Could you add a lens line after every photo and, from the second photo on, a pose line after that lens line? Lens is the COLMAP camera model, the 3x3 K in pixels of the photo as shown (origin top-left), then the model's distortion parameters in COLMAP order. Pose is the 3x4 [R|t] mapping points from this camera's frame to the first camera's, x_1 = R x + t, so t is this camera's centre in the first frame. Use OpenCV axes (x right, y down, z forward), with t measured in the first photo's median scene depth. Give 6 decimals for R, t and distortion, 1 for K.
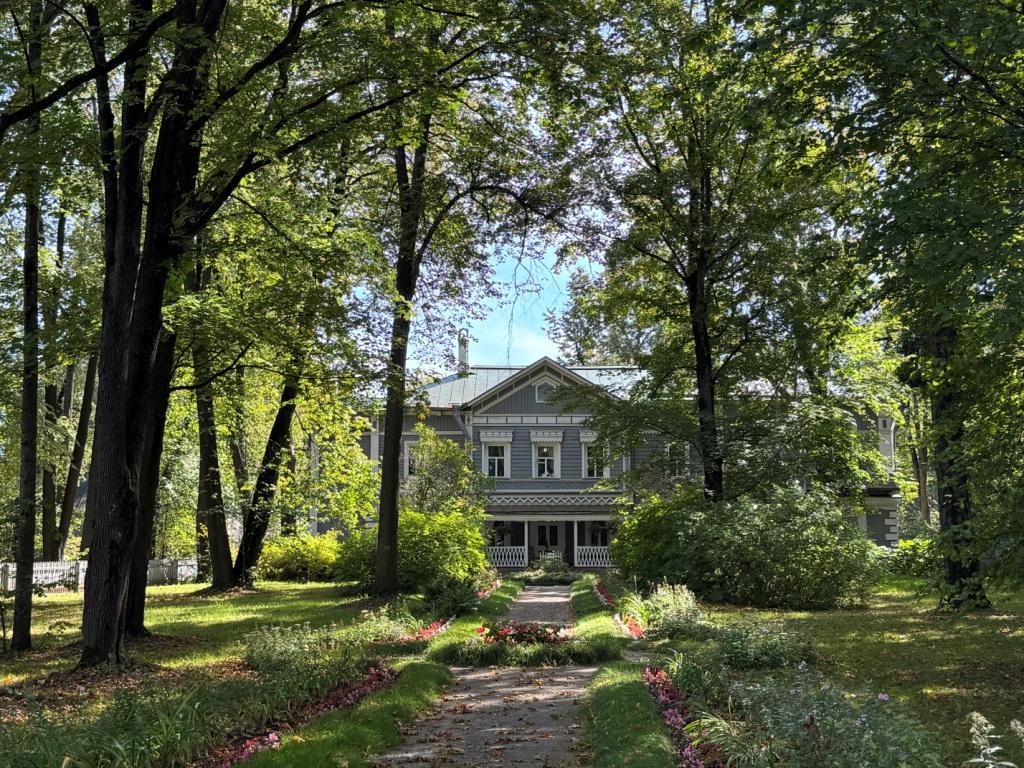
lens RADIAL K [[1435.6, 0, 512.0], [0, 1435.6, 384.0], [0, 0, 1]] dist [-0.003570, -0.001172]
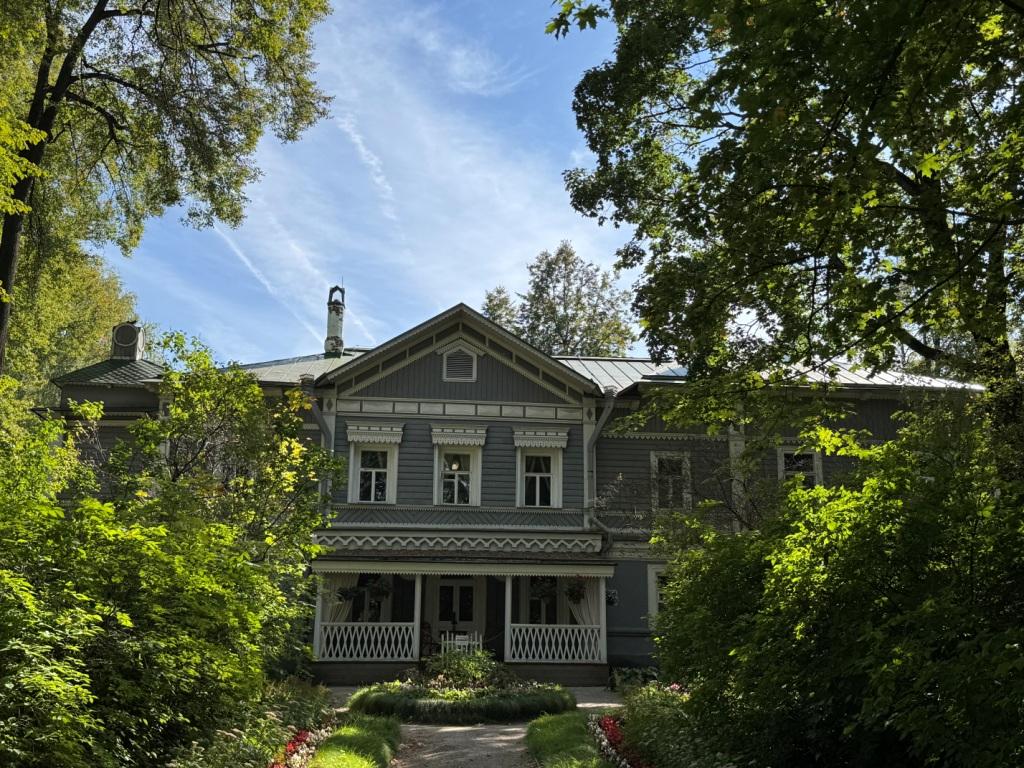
lens RADIAL K [[1067.3, 0, 512.0], [0, 1067.3, 384.0], [0, 0, 1]] dist [0.118824, 0.003479]
pose [[0.996232, 0.034367, 0.079627, 0.009776], [-0.025698, 0.993880, -0.107438, 0.062571], [-0.082832, 0.104987, 0.991018, 0.552471]]
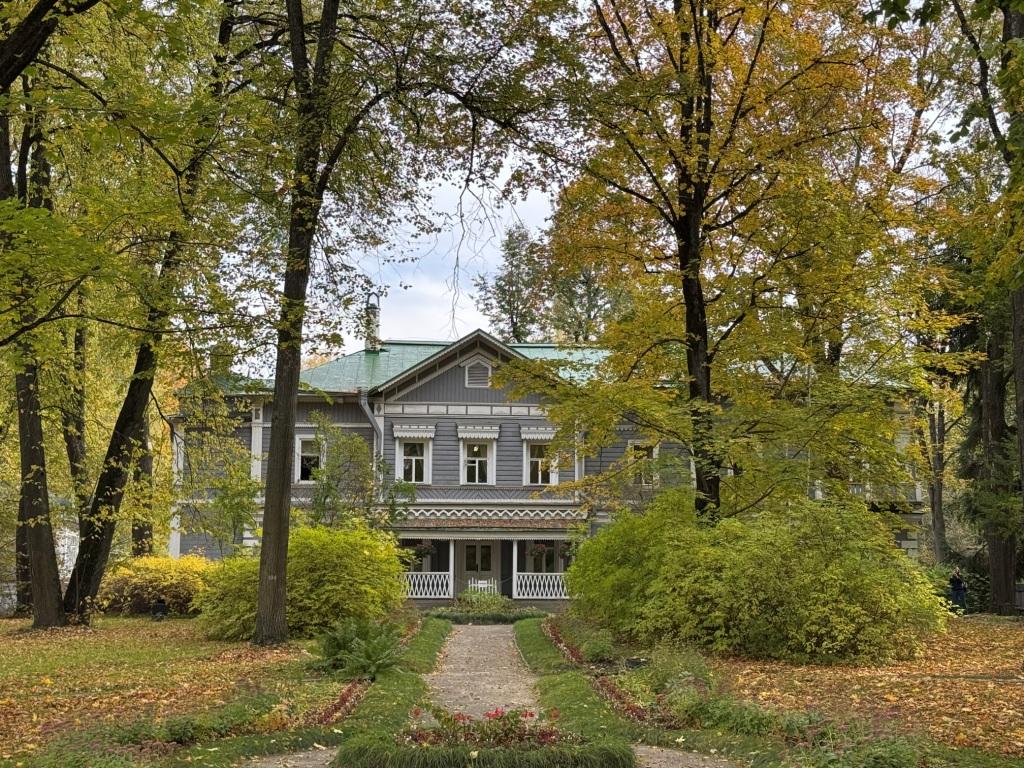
lens RADIAL K [[1697.2, 0, 512.0], [0, 1697.2, 384.0], [0, 0, 1]] dist [0.033008, 0.066843]
pose [[0.998452, 0.016387, 0.053148, -0.007374], [-0.016771, 0.999836, 0.006786, 0.004169], [-0.053028, -0.007666, 0.998564, 0.075512]]
